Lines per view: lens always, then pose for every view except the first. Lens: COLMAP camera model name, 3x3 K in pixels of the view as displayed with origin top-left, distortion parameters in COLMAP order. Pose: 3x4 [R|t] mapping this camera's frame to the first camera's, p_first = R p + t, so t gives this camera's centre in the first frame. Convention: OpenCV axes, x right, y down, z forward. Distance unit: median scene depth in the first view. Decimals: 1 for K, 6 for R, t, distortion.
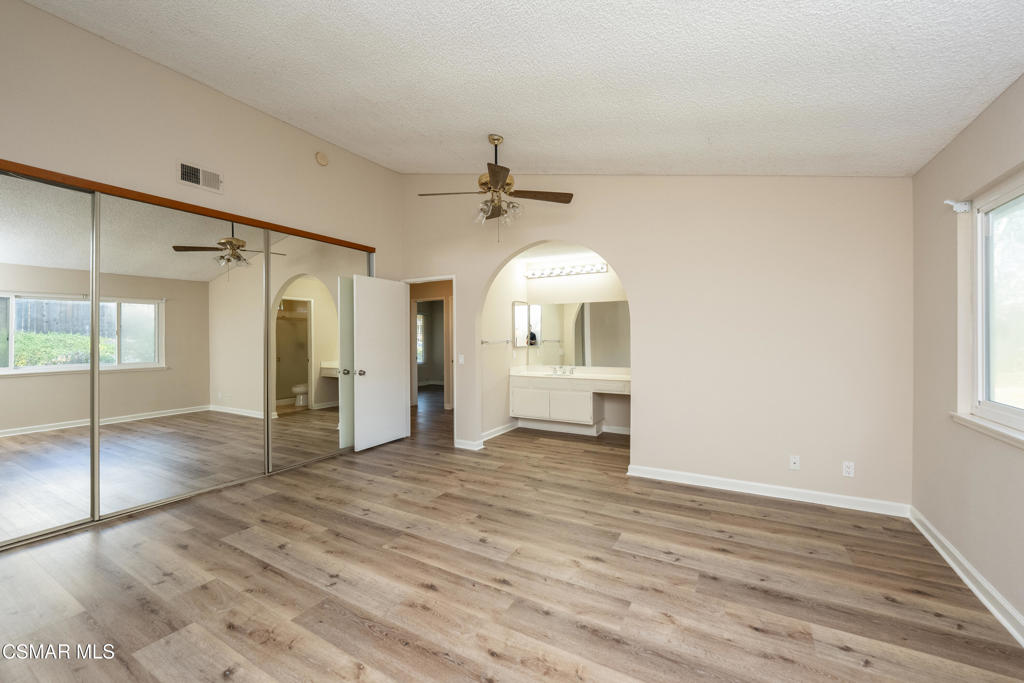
lens RADIAL K [[409.5, 0, 512.0], [0, 409.5, 341.5], [0, 0, 1]] dist [-0.010542, -0.000364]
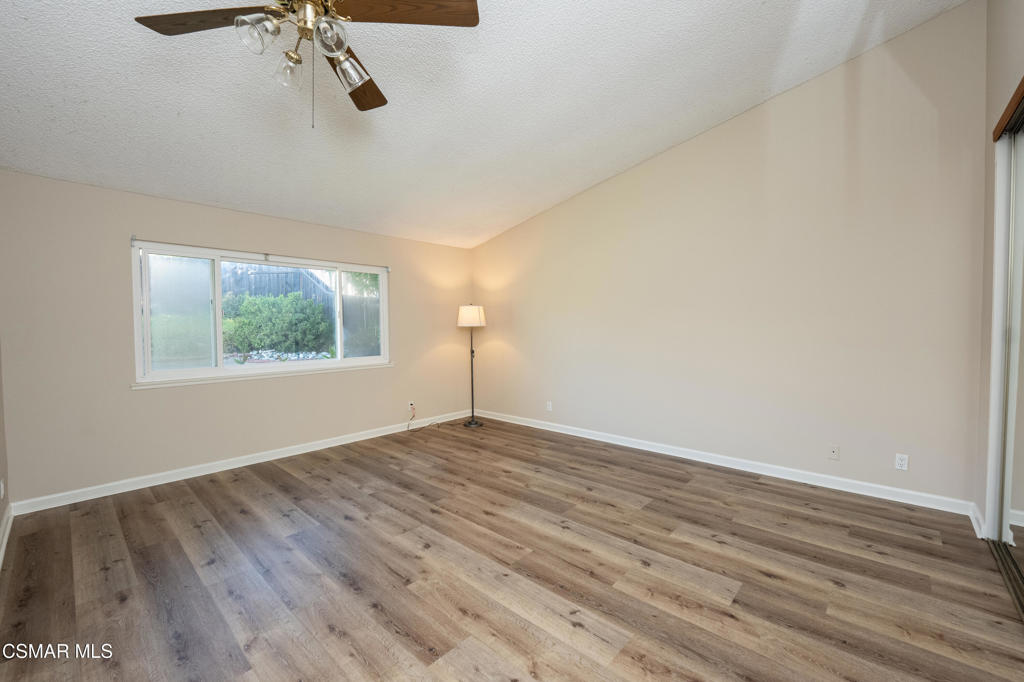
lens RADIAL K [[409.5, 0, 512.0], [0, 409.5, 341.0], [0, 0, 1]] dist [-0.010542, -0.000364]
pose [[-0.975835, 0.005011, 0.218449, -0.500875], [0.015086, 0.998897, 0.044475, -0.018452], [-0.217985, 0.046696, -0.974834, 1.983909]]
